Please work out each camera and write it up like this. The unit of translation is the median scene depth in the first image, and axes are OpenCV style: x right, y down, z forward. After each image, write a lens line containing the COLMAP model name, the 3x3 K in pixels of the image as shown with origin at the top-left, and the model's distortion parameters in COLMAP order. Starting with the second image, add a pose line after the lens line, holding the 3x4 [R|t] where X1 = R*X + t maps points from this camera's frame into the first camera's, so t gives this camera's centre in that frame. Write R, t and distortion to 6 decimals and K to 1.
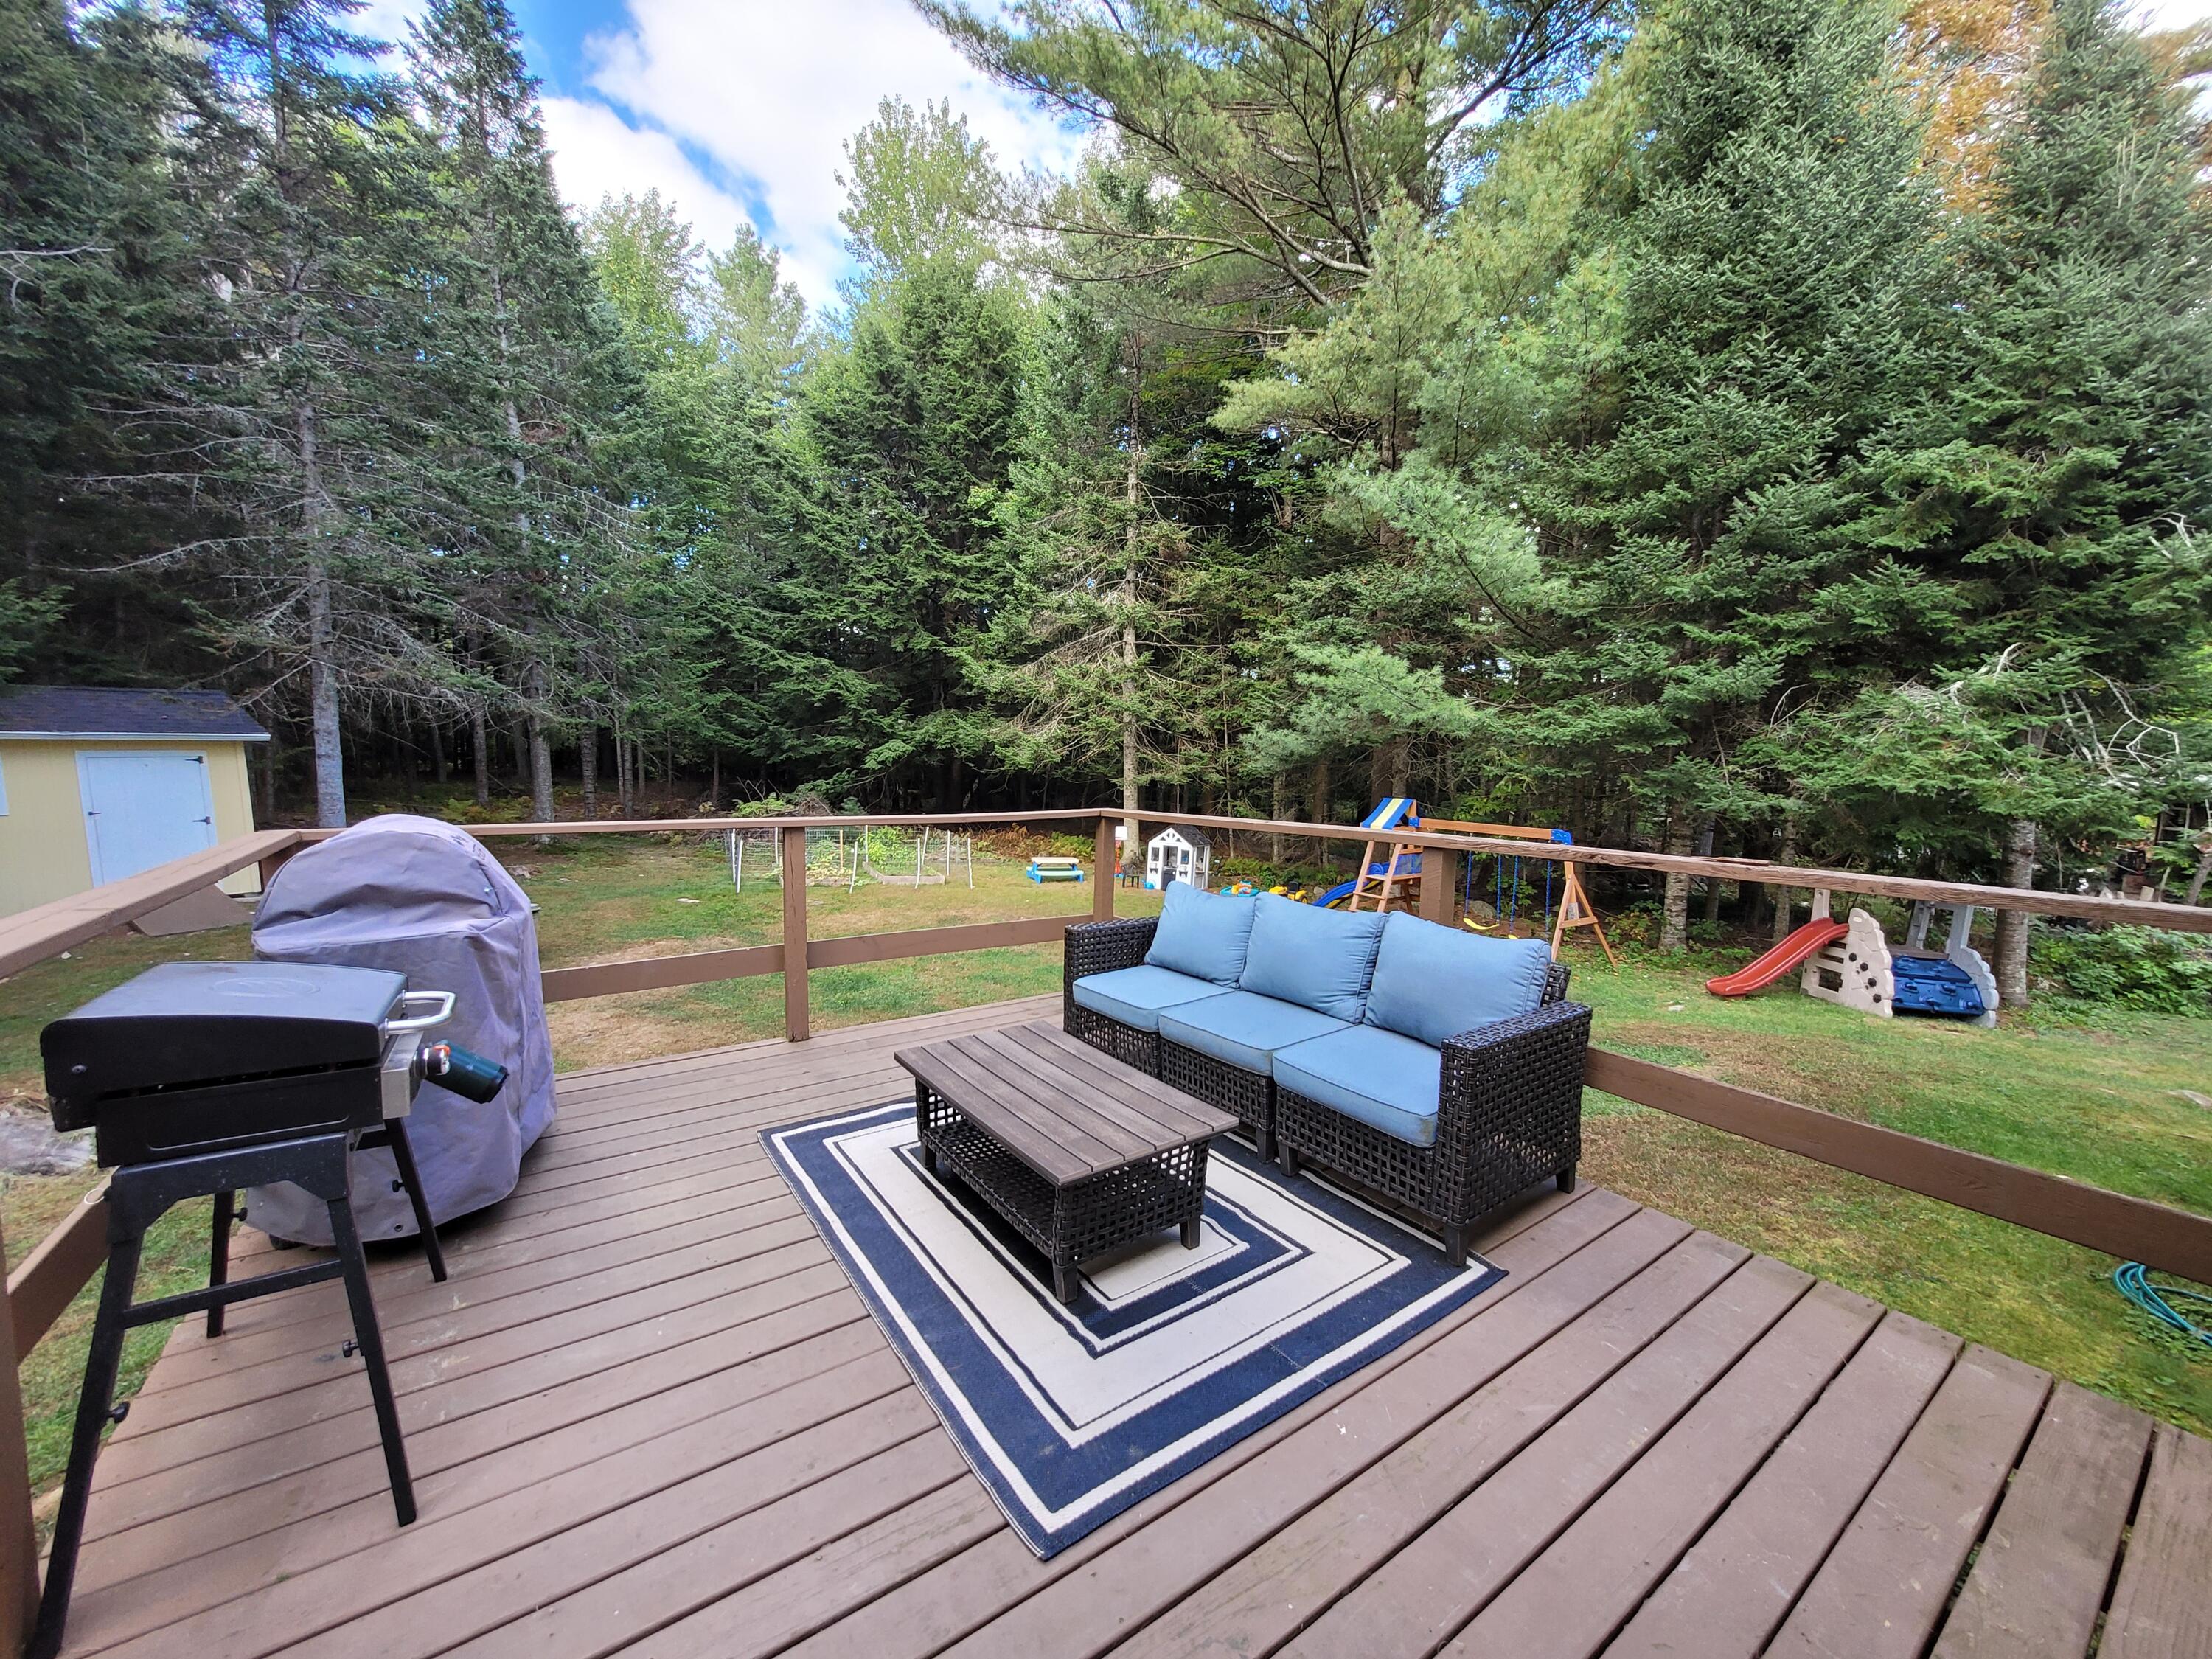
lens RADIAL K [[859.3, 0, 1117.6], [0, 859.3, 843.8], [0, 0, 1]] dist [0.001049, -0.000115]
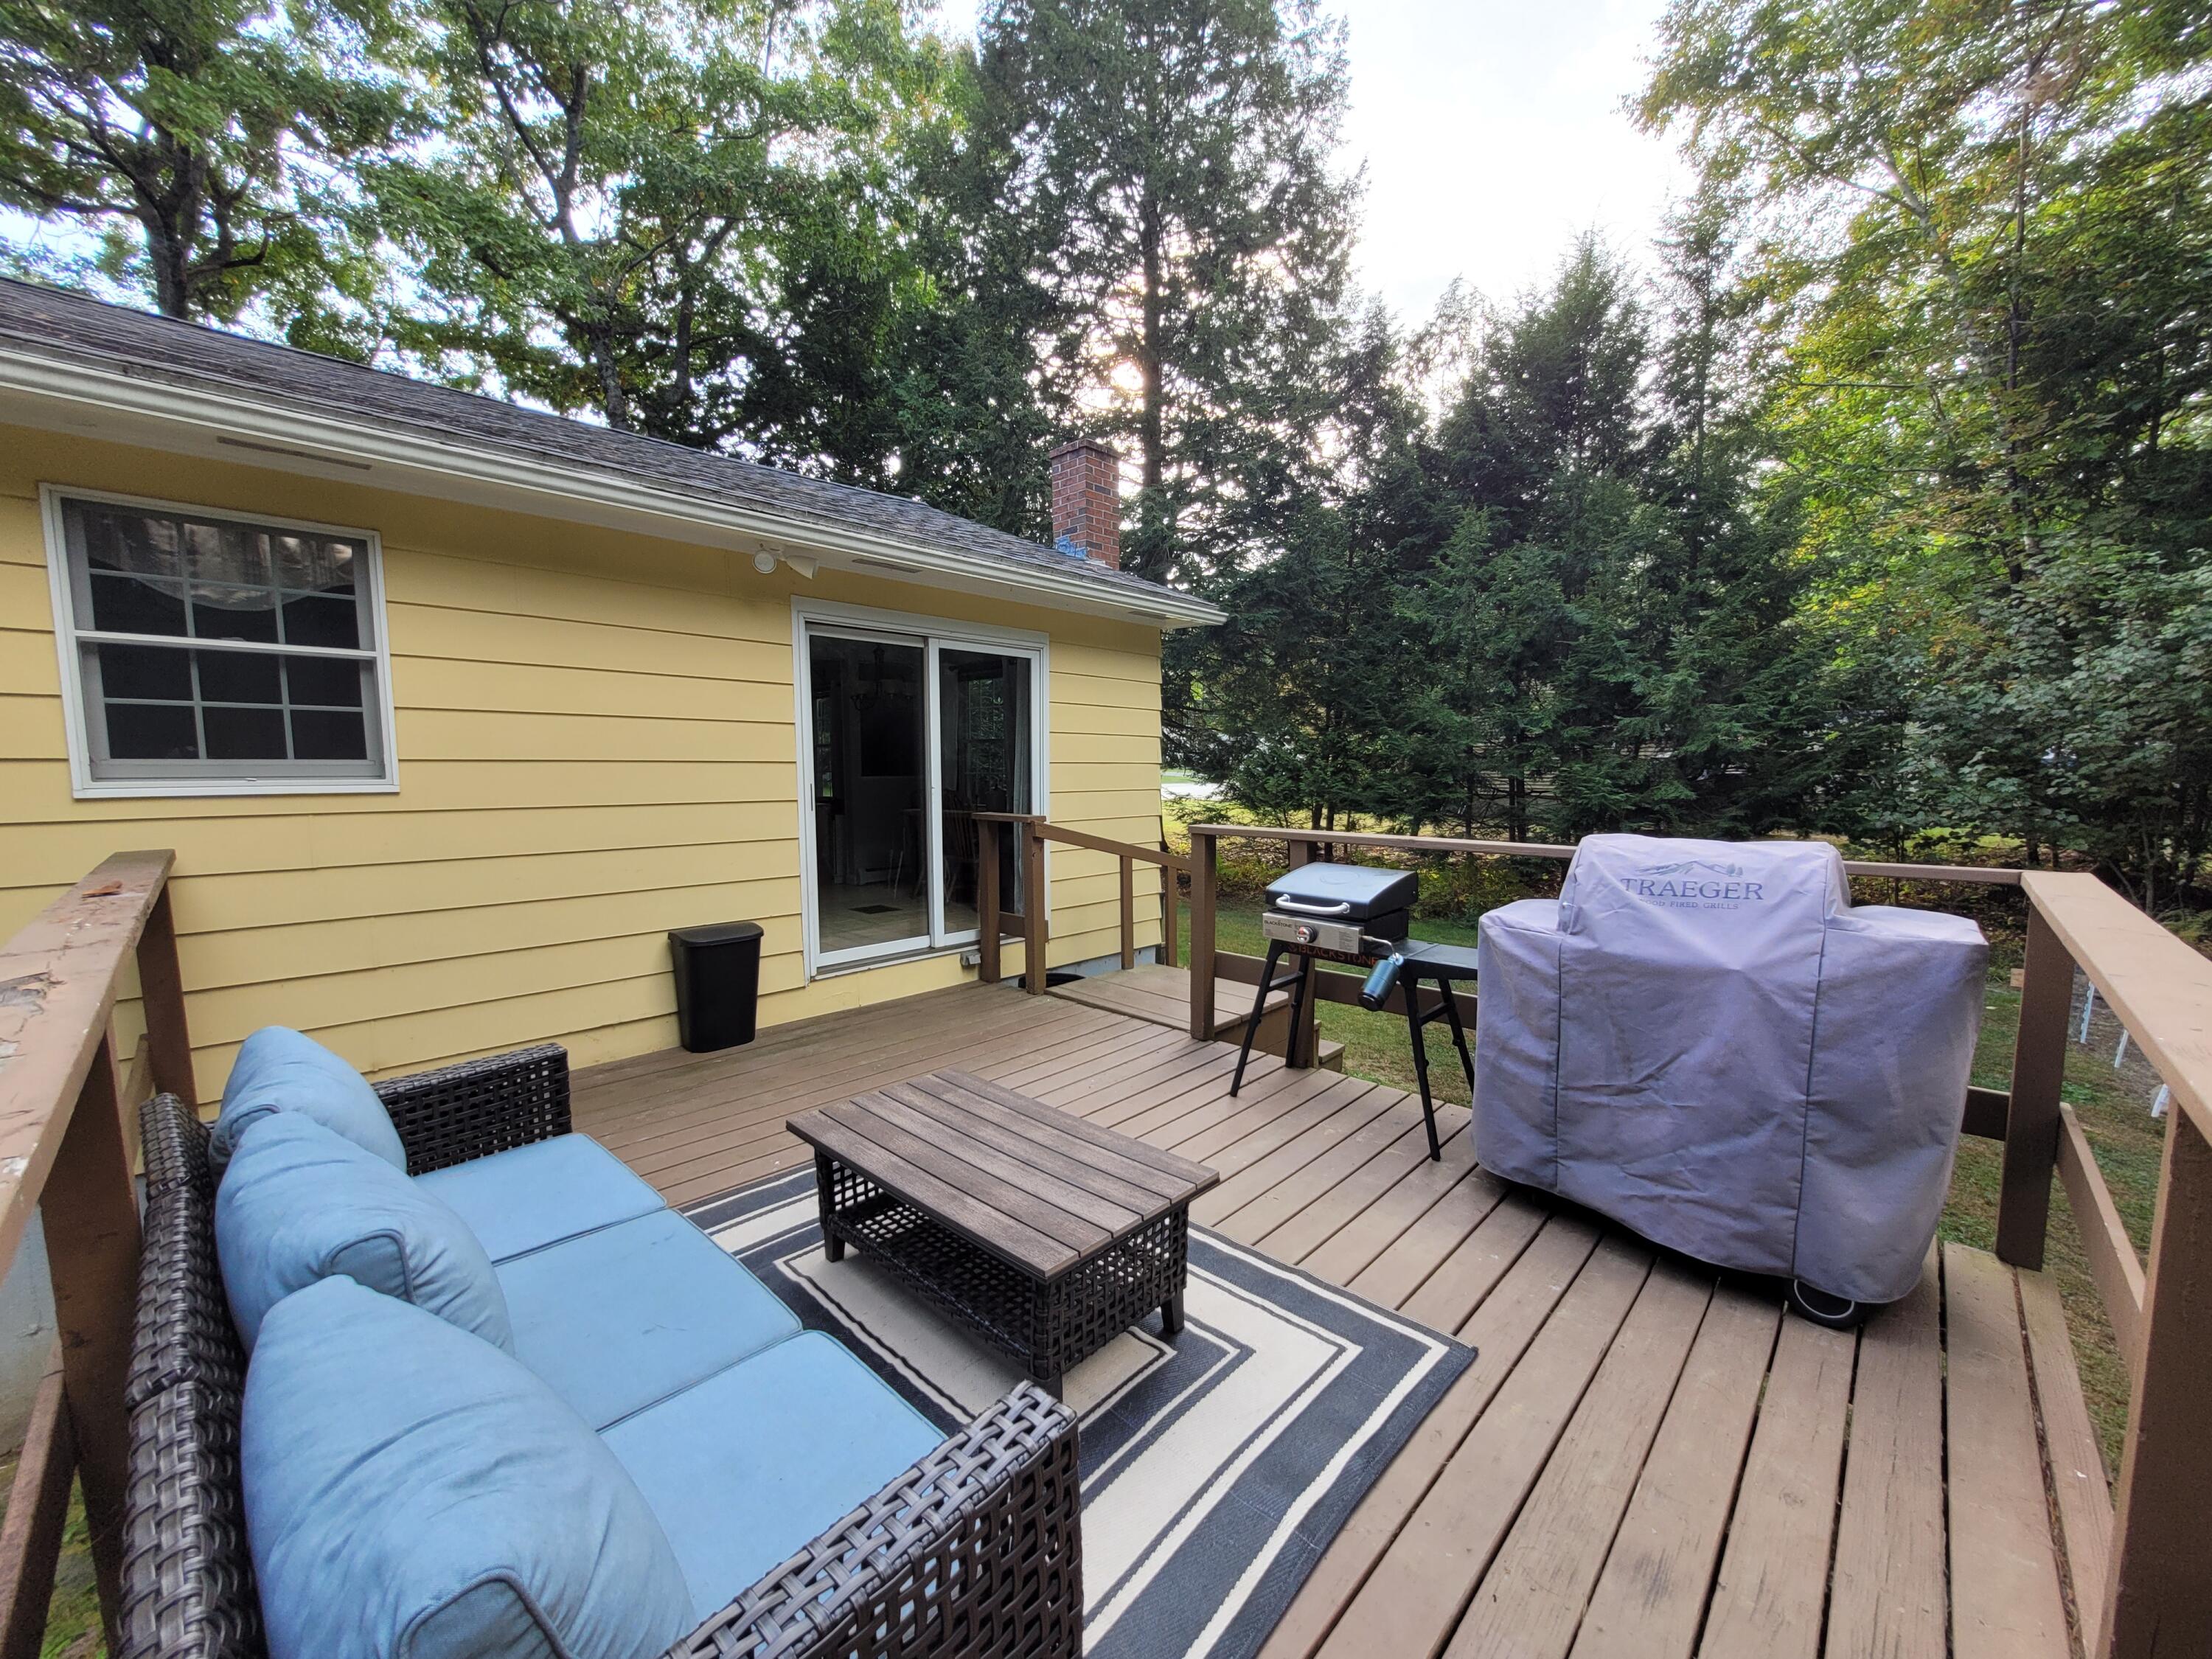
lens RADIAL K [[859.3, 0, 1117.6], [0, 859.3, 843.8], [0, 0, 1]] dist [0.001049, -0.000115]
pose [[-0.978023, 0.016498, -0.207842, -0.007475], [-0.025506, 0.979910, 0.197801, -0.043469], [0.206930, 0.198755, -0.957954, 0.408550]]
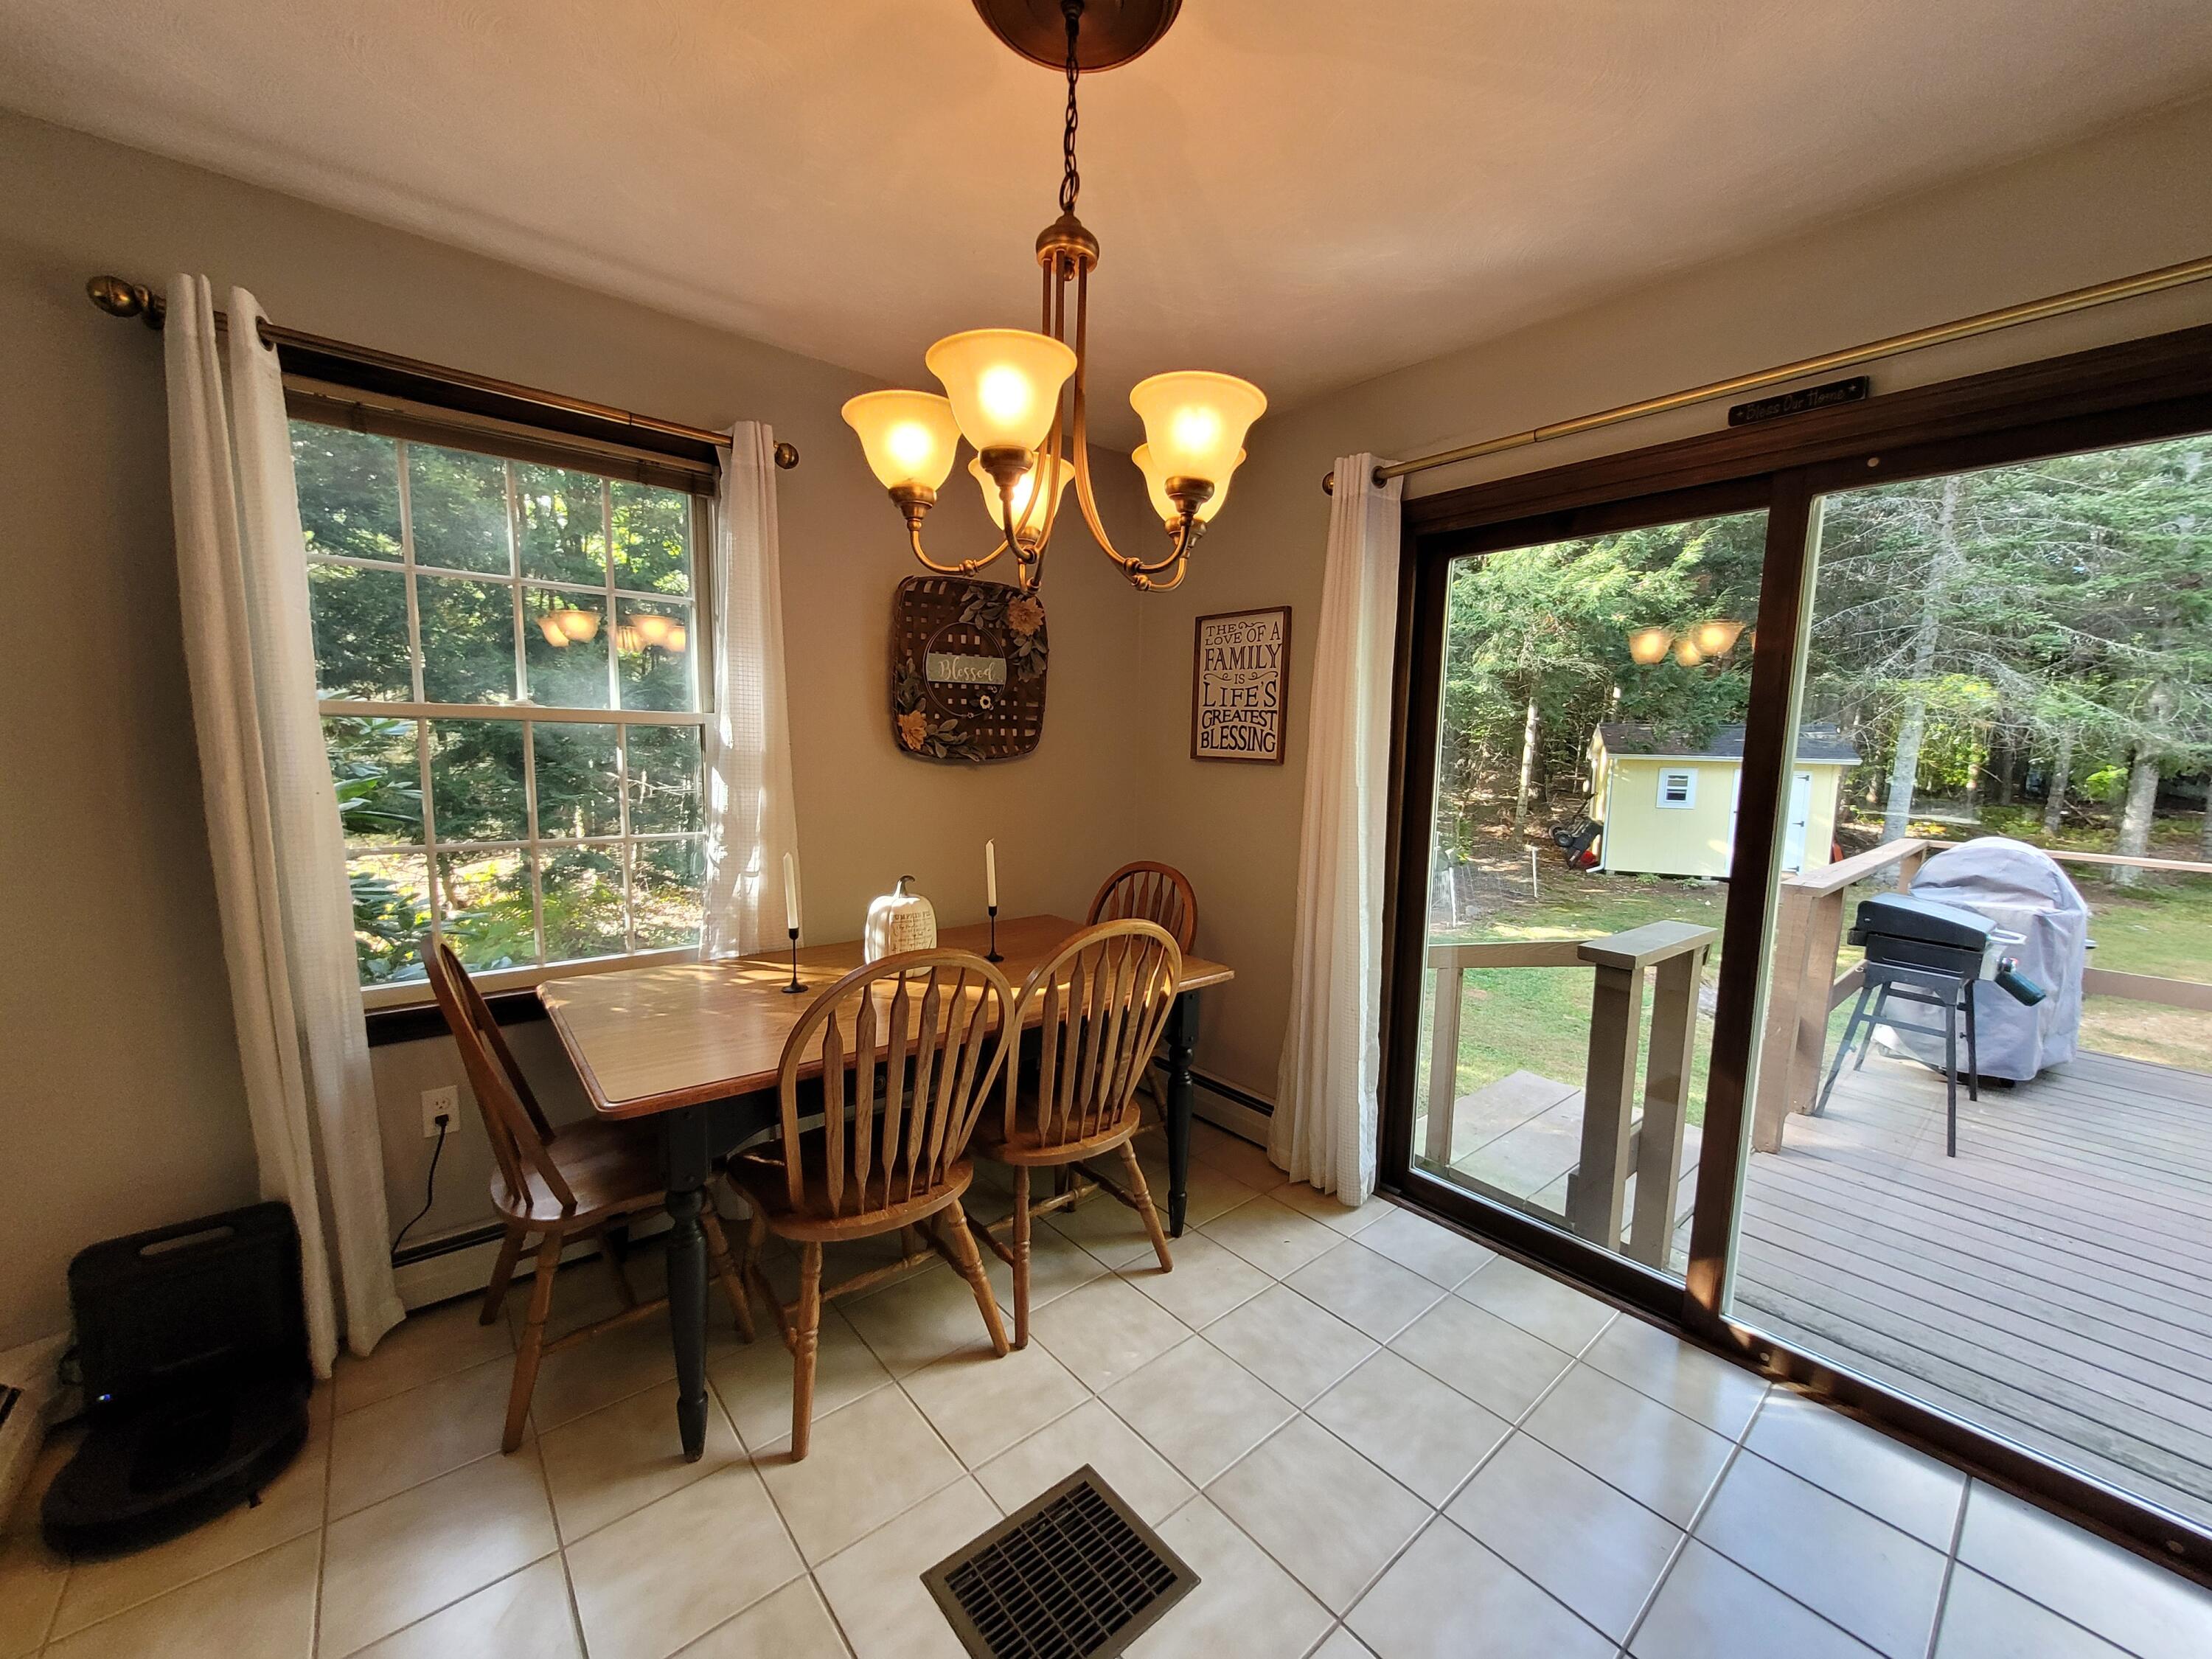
lens RADIAL K [[859.3, 0, 1117.6], [0, 859.3, 843.8], [0, 0, 1]] dist [0.001049, -0.000115]
pose [[0.106185, 0.114834, -0.987693, 0.140845], [-0.131278, 0.986233, 0.100550, 0.007858], [0.985642, 0.118986, 0.119799, -0.199675]]
